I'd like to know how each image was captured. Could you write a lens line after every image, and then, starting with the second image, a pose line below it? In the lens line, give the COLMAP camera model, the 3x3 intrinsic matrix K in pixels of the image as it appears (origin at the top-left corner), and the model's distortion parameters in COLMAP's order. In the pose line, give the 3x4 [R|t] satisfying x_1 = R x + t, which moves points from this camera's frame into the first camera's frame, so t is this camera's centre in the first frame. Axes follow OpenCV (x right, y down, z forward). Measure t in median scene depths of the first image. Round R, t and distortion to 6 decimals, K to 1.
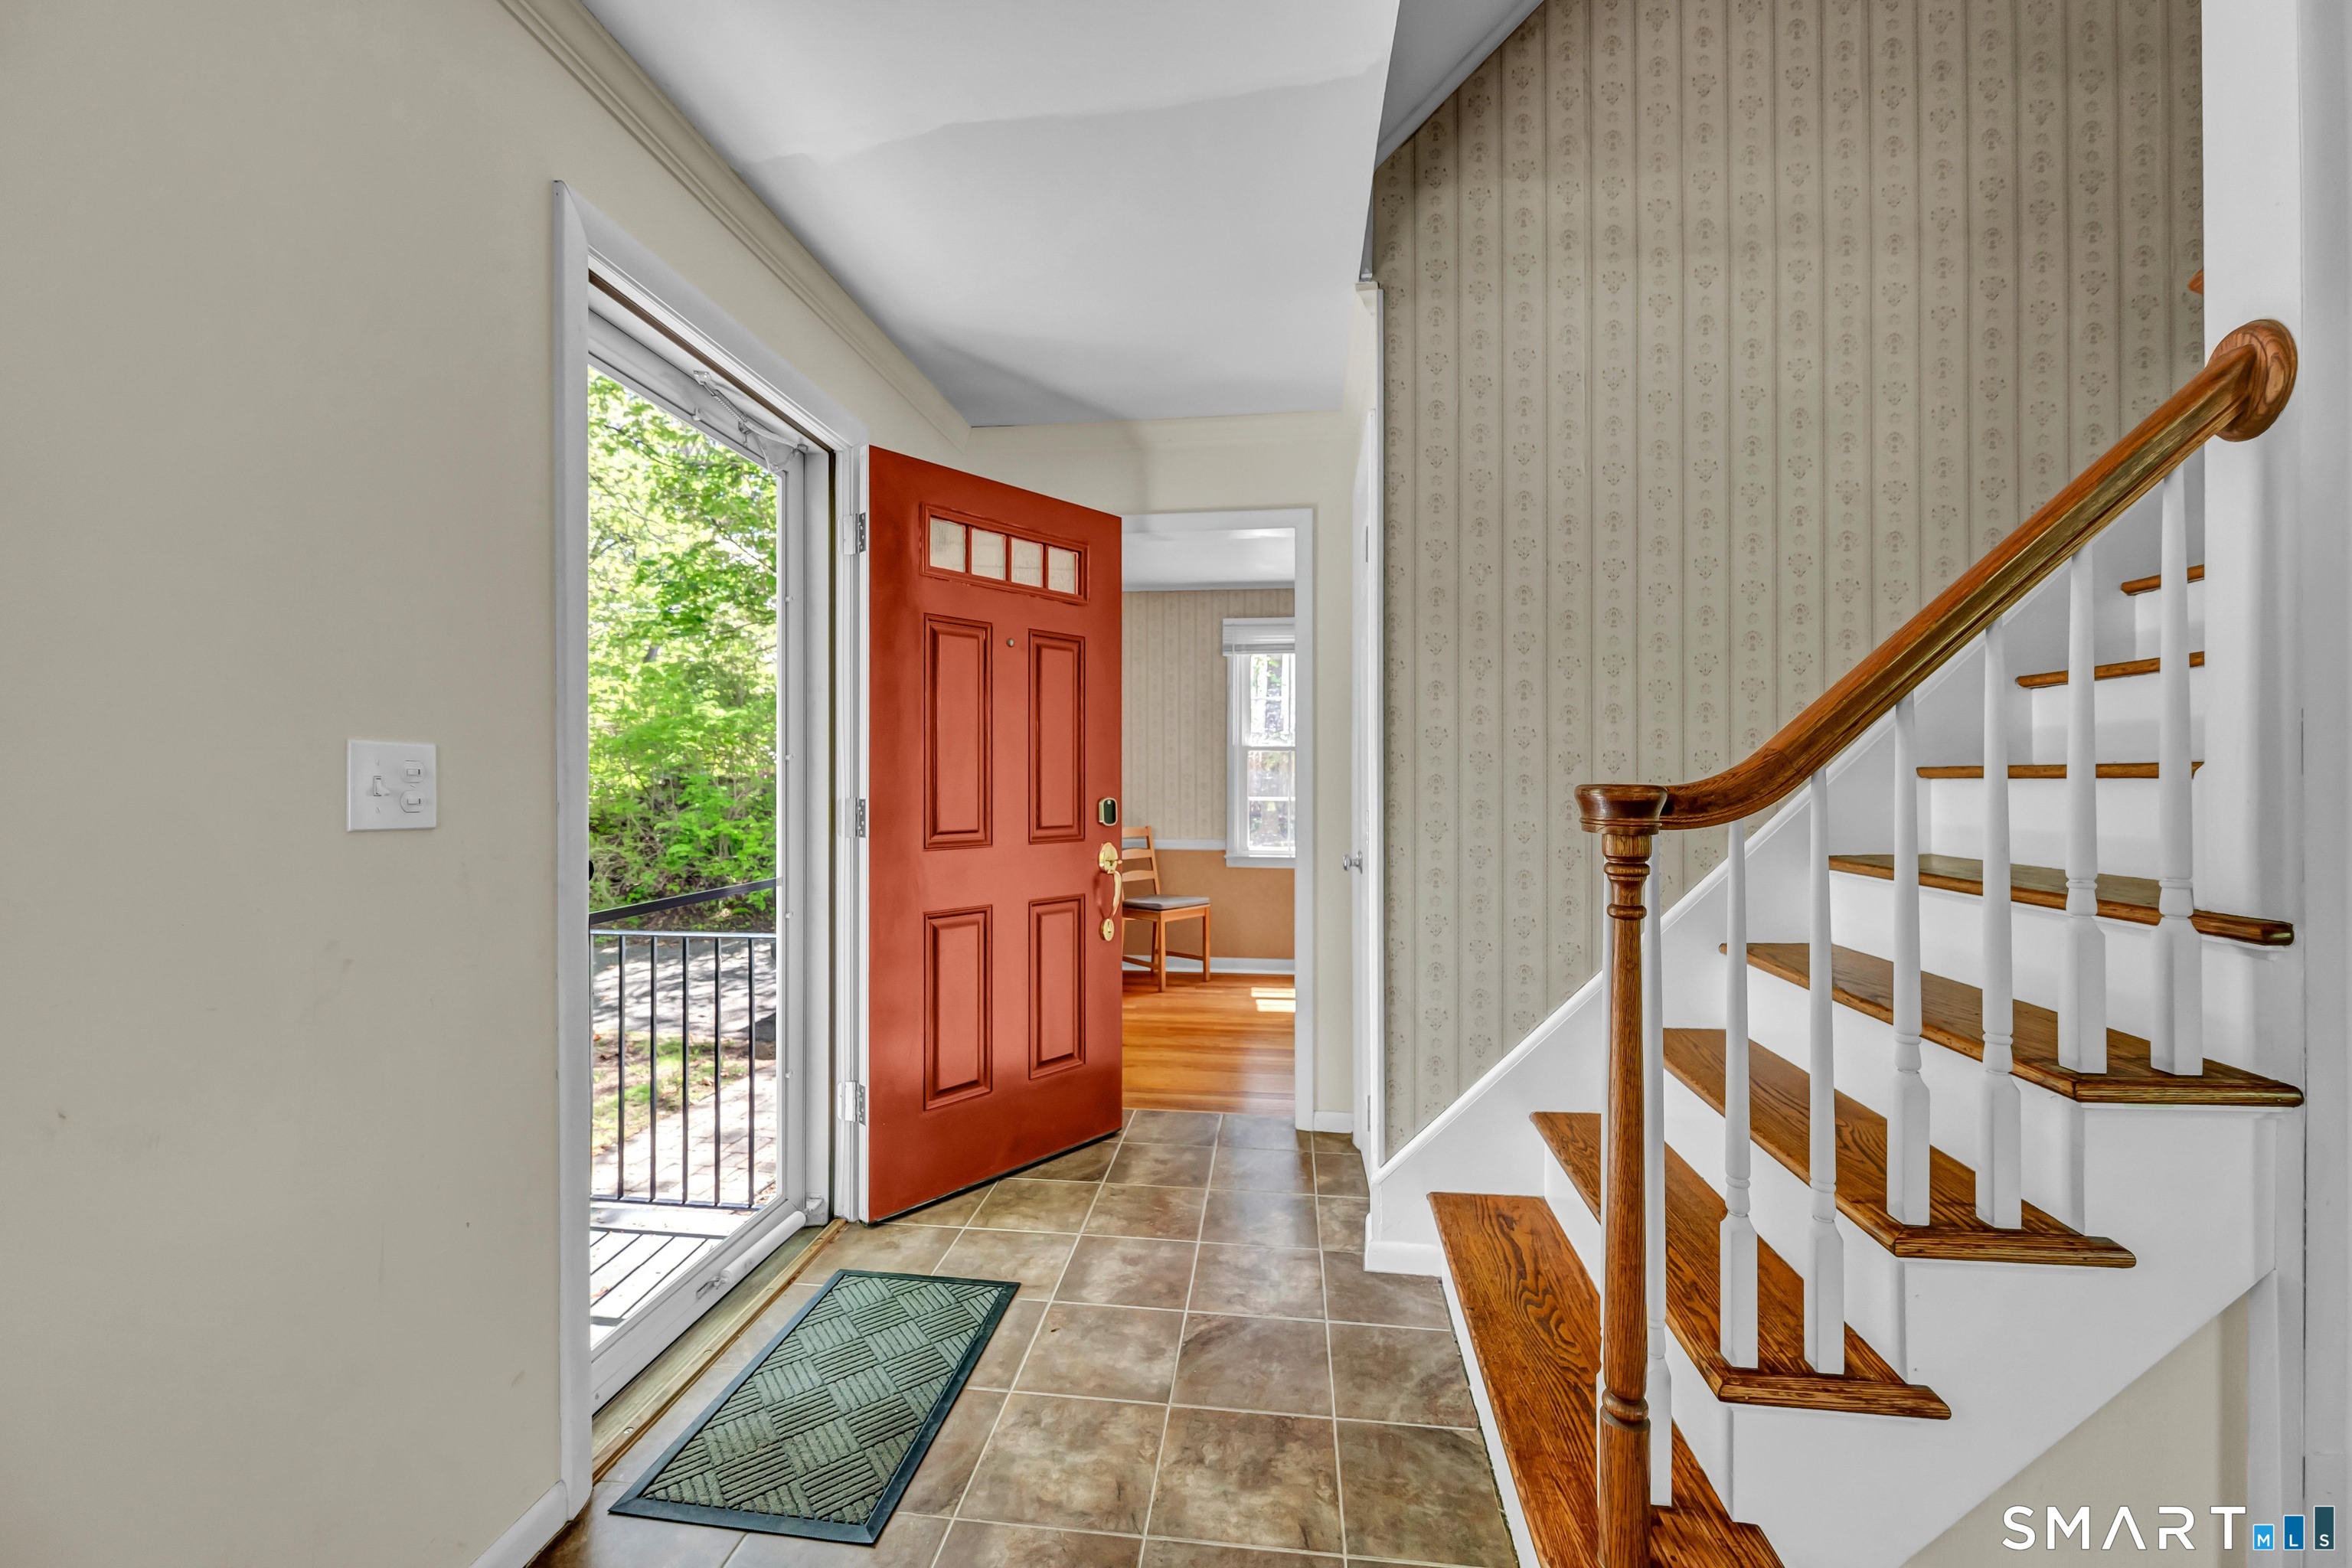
lens RADIAL K [[930.8, 0, 1192.8], [0, 930.8, 776.8], [0, 0, 1]] dist [-0.000603, -0.000182]
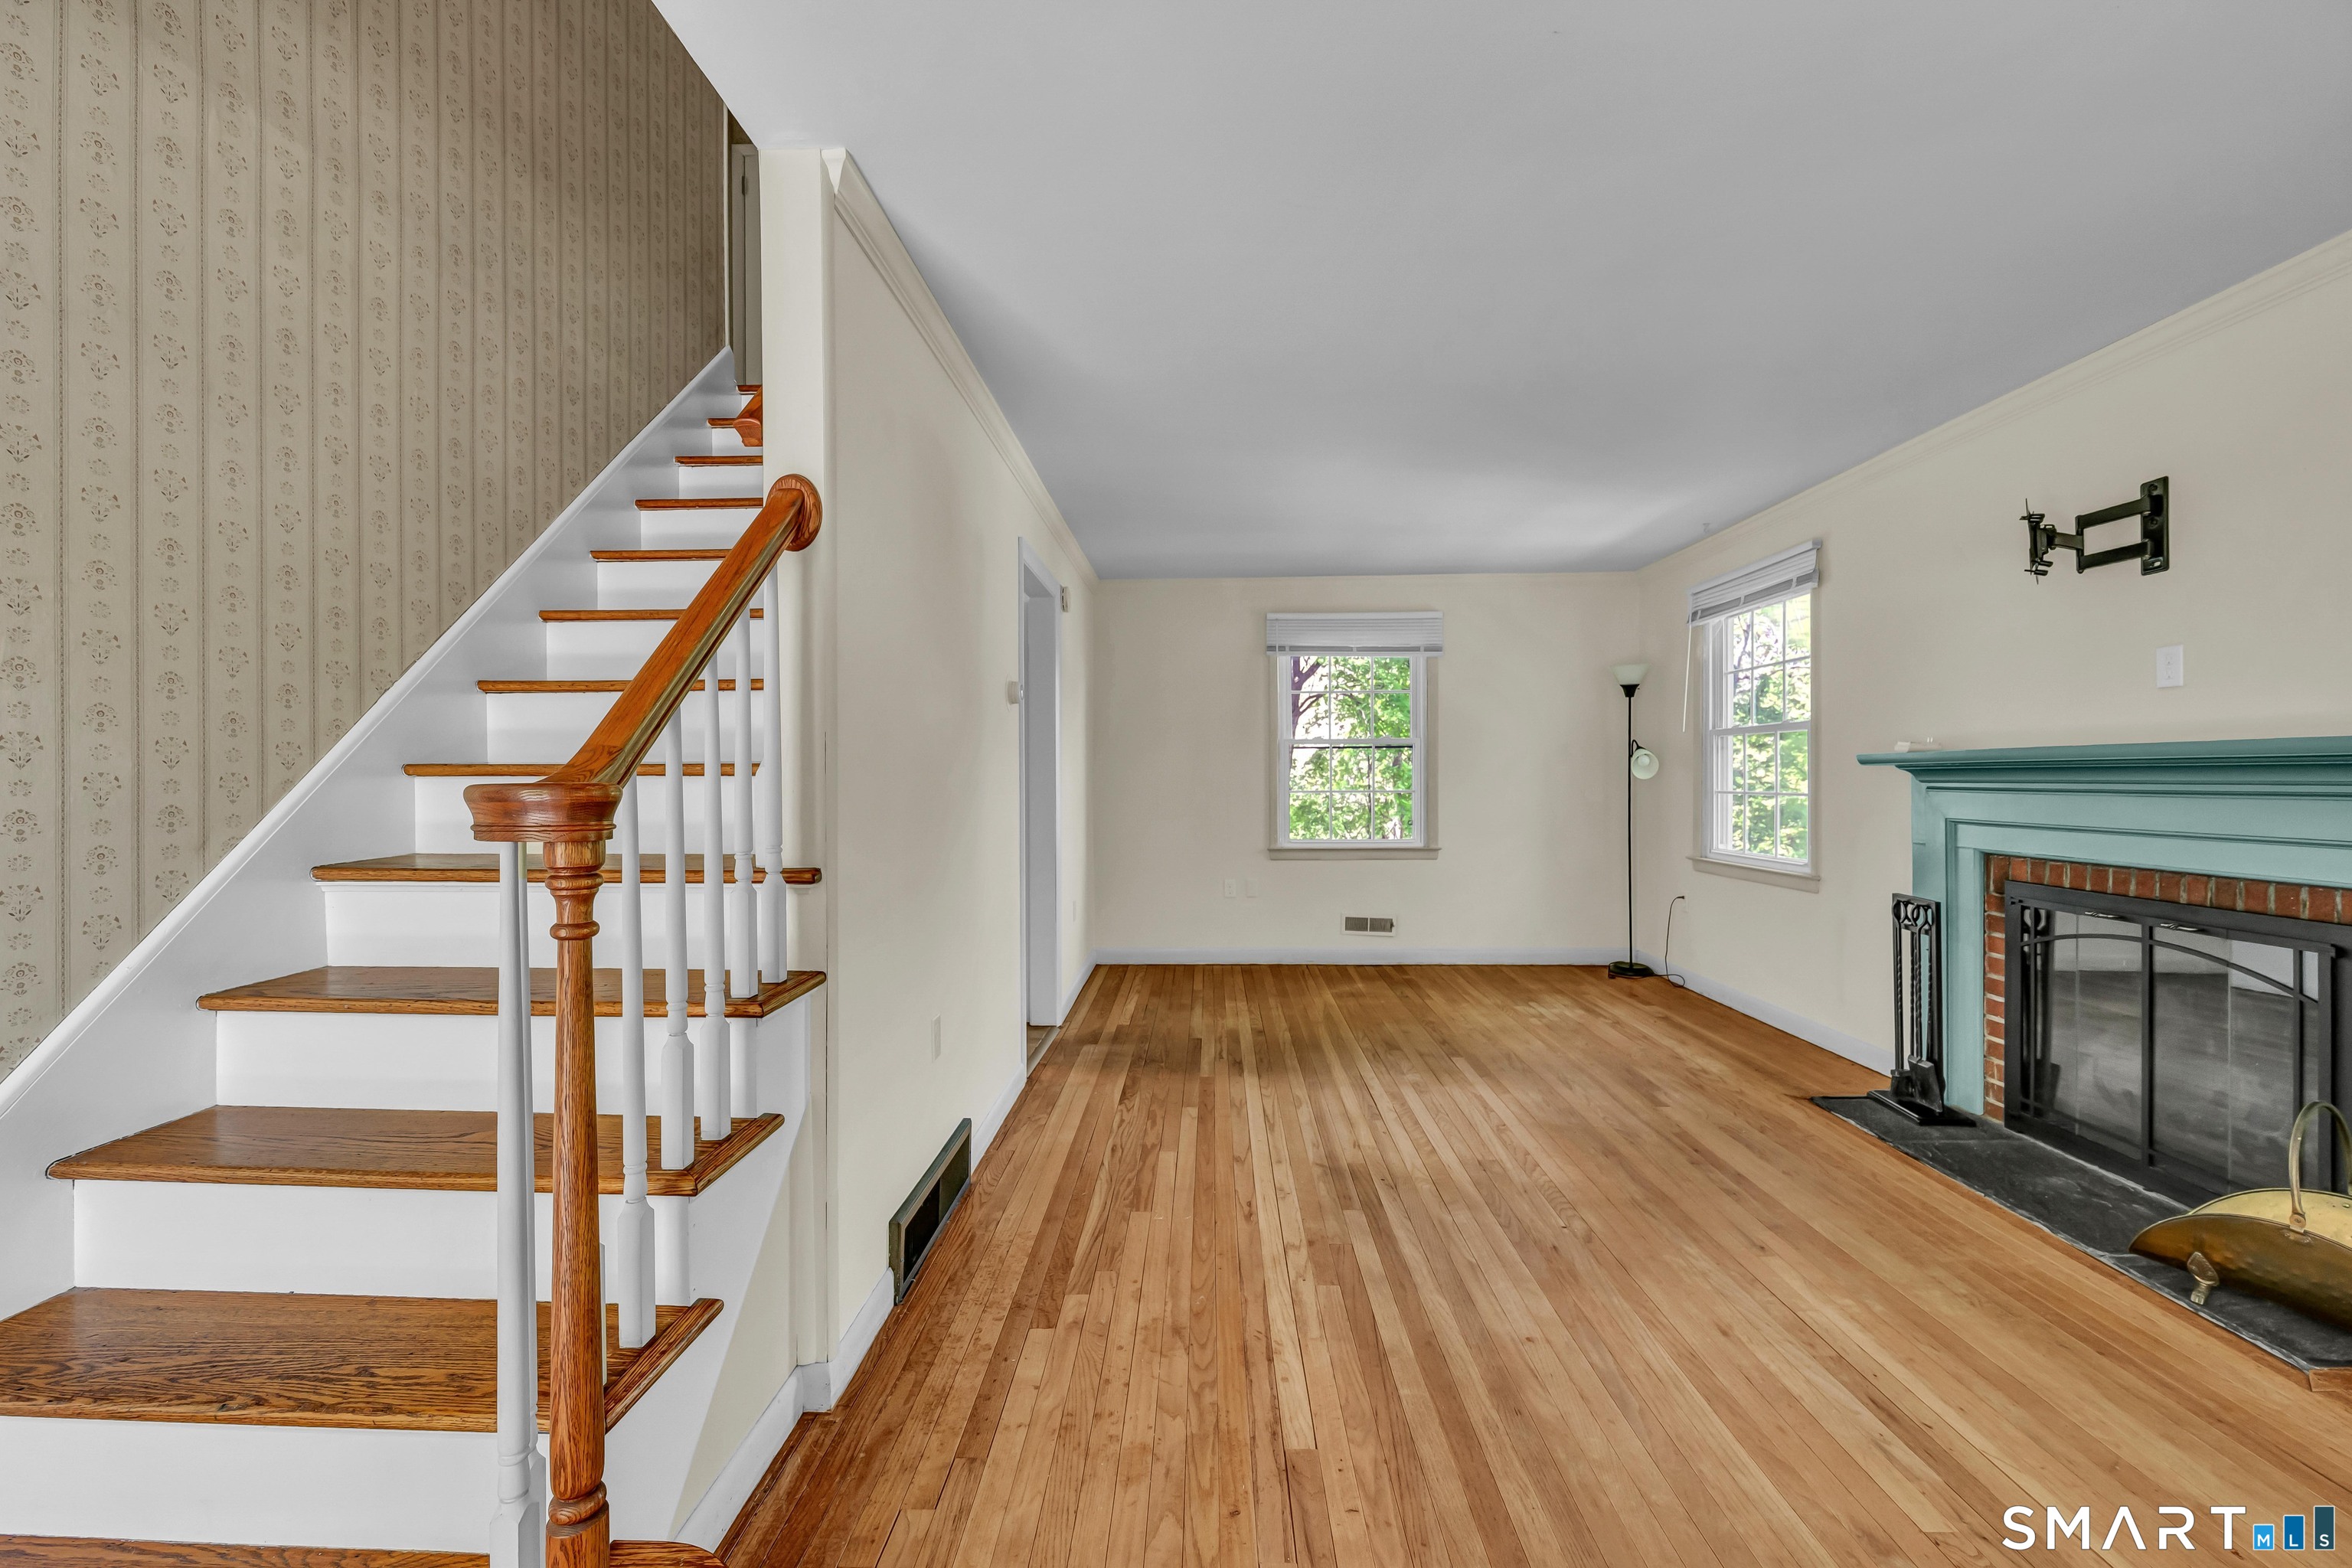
lens RADIAL K [[930.8, 0, 1186.1], [0, 930.8, 771.4], [0, 0, 1]] dist [-0.000603, -0.000182]
pose [[-0.068486, 0.004664, 0.997641, -0.251331], [-0.002180, 0.999986, -0.004825, -0.000053], [-0.997650, -0.002506, -0.068475, 0.285073]]
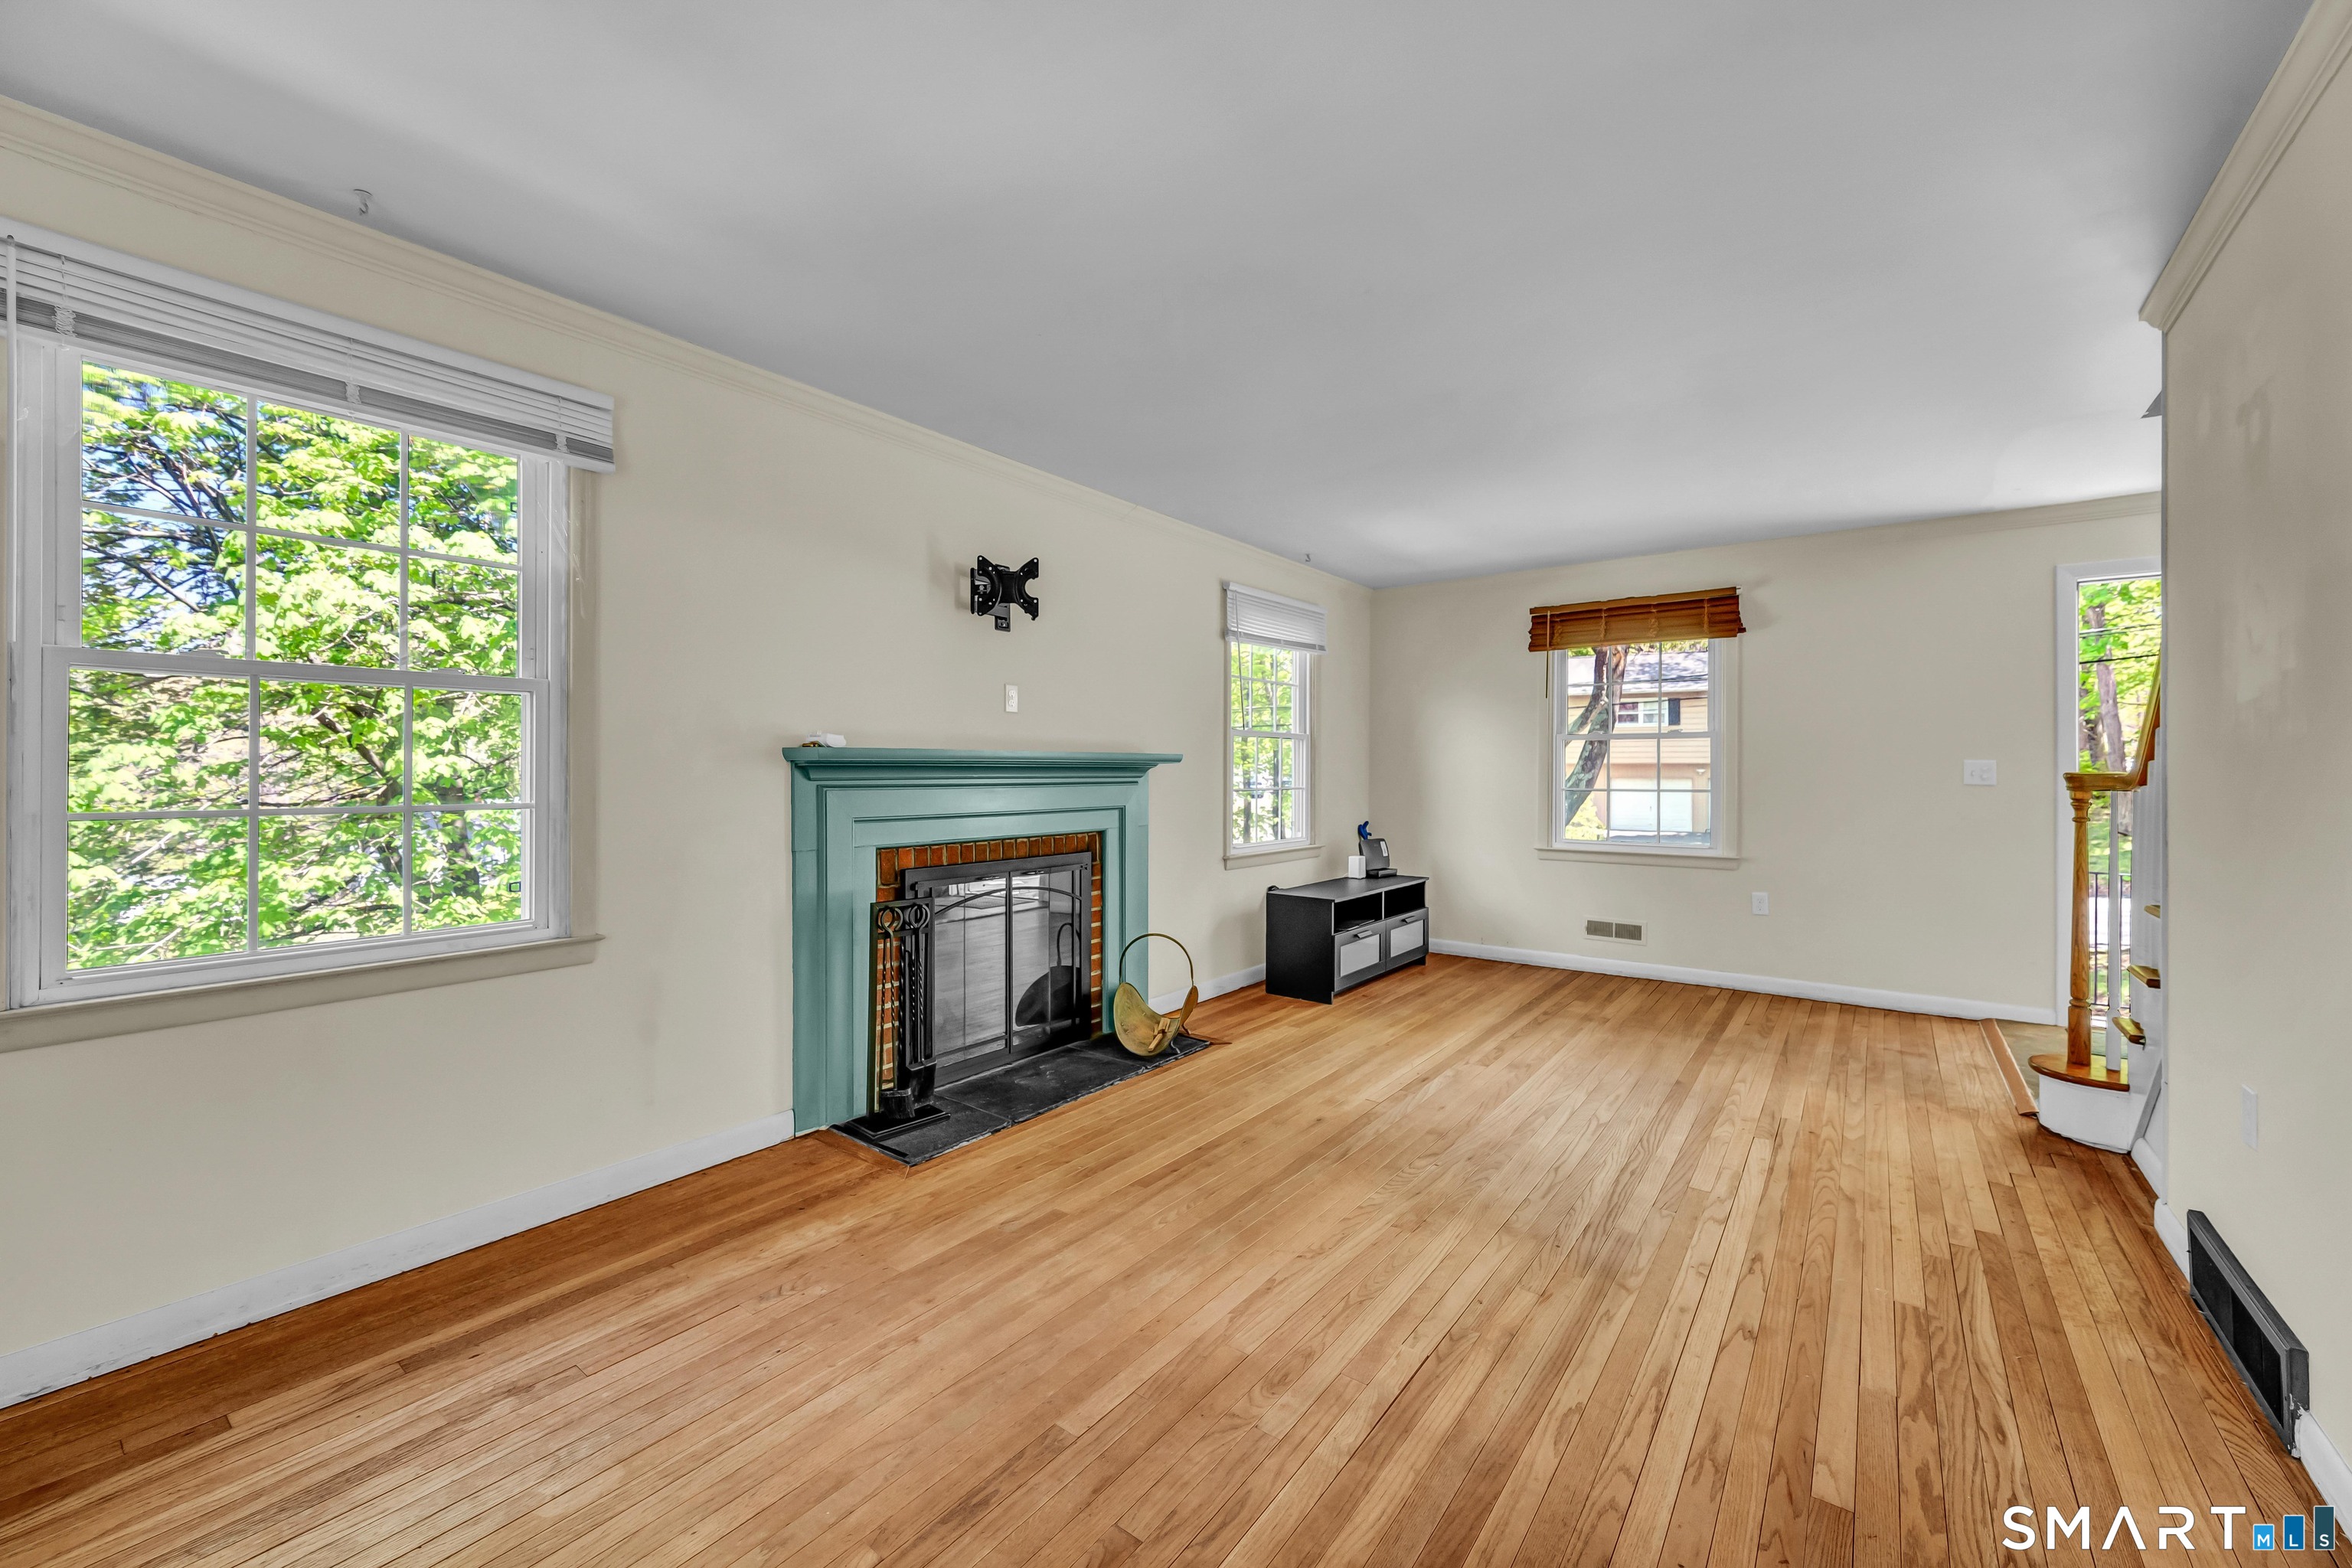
lens RADIAL K [[930.8, 0, 1169.9], [0, 930.8, 775.1], [0, 0, 1]] dist [-0.000603, -0.000182]
pose [[-0.525496, 0.002094, -0.850794, 2.444172], [0.003210, 0.999995, 0.000478, 0.000929], [0.850790, -0.002479, -0.525500, 0.094819]]
